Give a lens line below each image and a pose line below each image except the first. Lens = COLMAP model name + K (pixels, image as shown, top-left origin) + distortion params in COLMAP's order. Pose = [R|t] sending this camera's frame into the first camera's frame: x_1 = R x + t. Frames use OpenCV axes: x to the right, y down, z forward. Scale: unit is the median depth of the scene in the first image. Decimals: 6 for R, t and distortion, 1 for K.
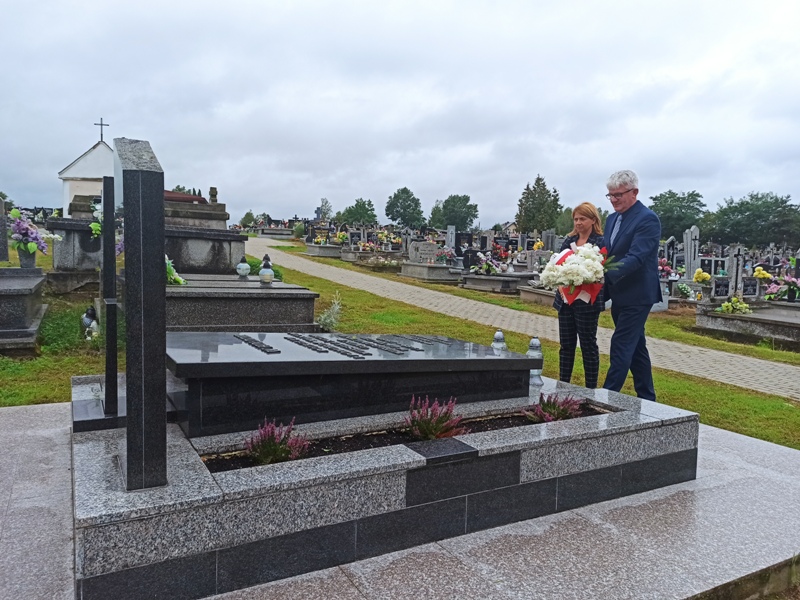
lens RADIAL K [[614.2, 0, 400.0], [0, 614.2, 300.0], [0, 0, 1]] dist [0.046627, -0.037230]
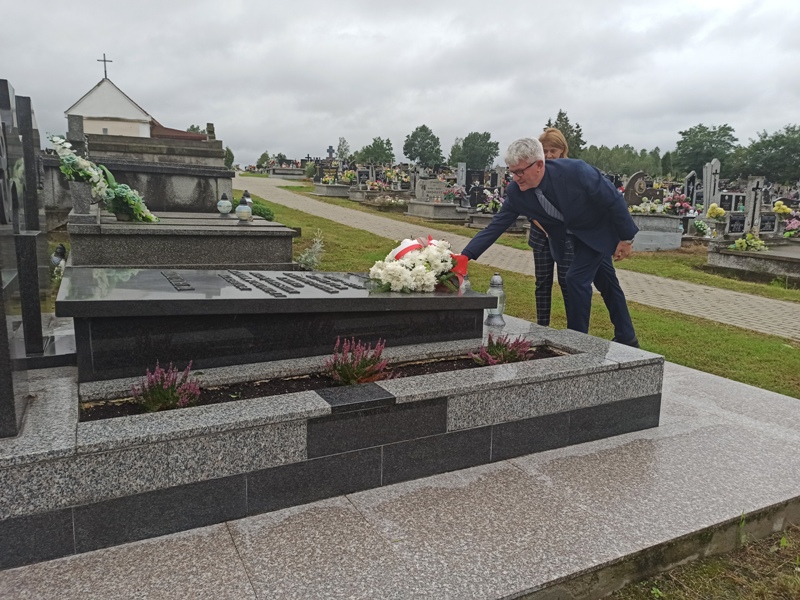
lens RADIAL K [[614.2, 0, 400.0], [0, 614.2, 300.0], [0, 0, 1]] dist [0.046627, -0.037230]
pose [[0.999365, -0.001882, -0.035585, 0.127127], [0.005226, 0.995548, 0.094114, 0.013837], [0.035250, -0.094240, 0.994925, 0.090985]]
